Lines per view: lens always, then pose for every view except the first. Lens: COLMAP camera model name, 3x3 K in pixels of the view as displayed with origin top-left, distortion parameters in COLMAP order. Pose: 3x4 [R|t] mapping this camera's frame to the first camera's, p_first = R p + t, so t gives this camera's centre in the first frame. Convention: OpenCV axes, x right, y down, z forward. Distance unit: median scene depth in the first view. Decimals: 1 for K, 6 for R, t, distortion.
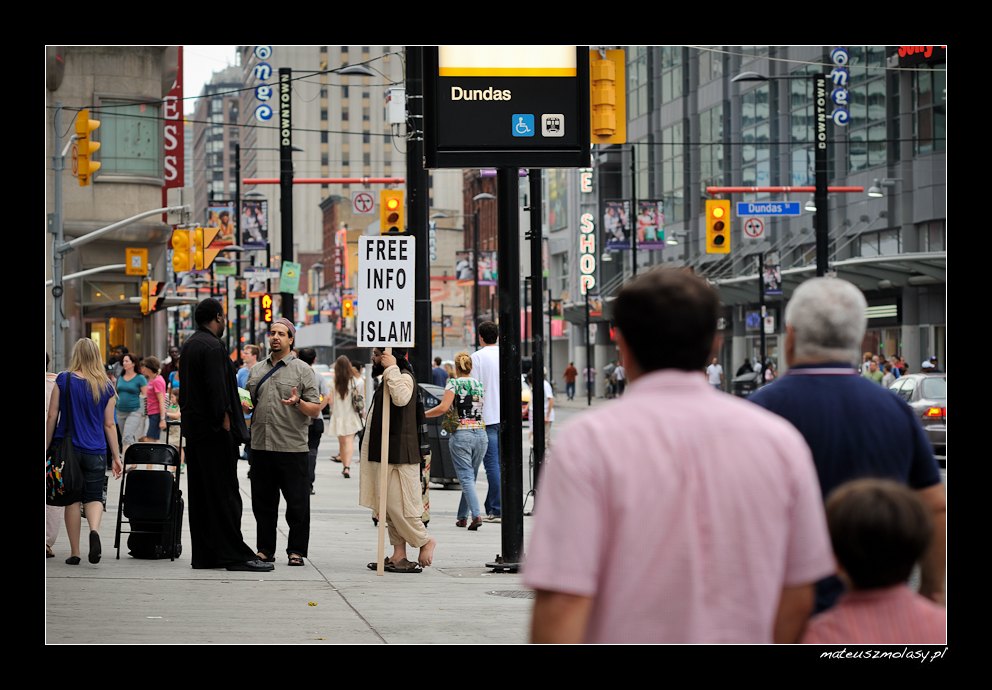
lens RADIAL K [[3112.4, 0, 496.0], [0, 3112.4, 345.0], [0, 0, 1]] dist [-0.015574, -0.322964]
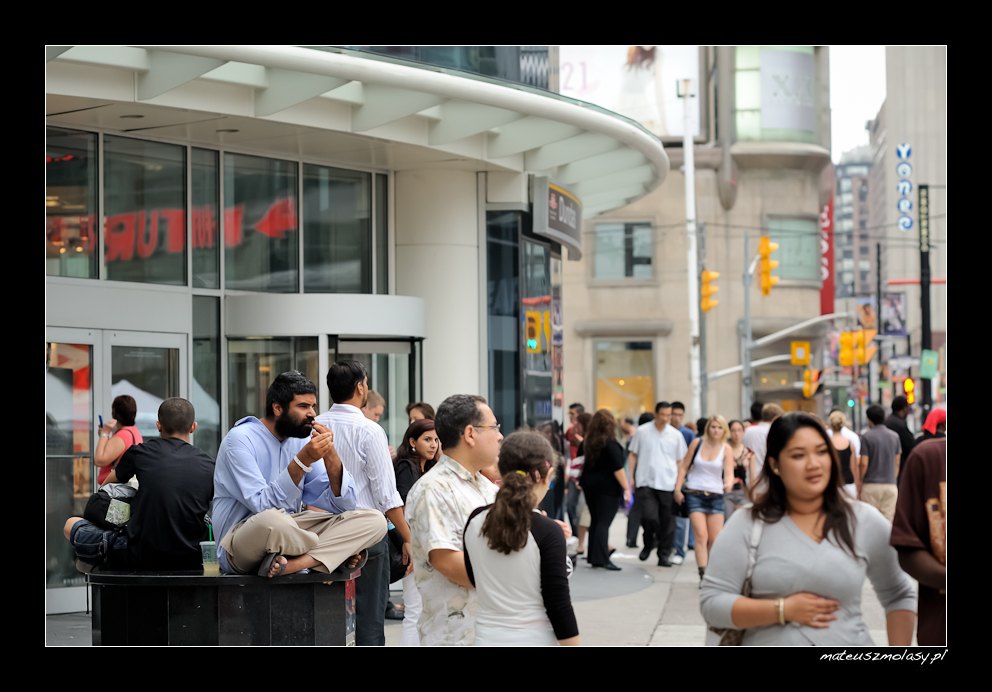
lens RADIAL K [[3112.4, 0, 496.0], [0, 3112.4, 346.0], [0, 0, 1]] dist [-0.015574, -0.322964]
pose [[0.979747, -0.007071, -0.200117, 0.007826], [0.002154, 0.999691, -0.024777, -0.000259], [0.200230, 0.023844, 0.979459, -0.166747]]
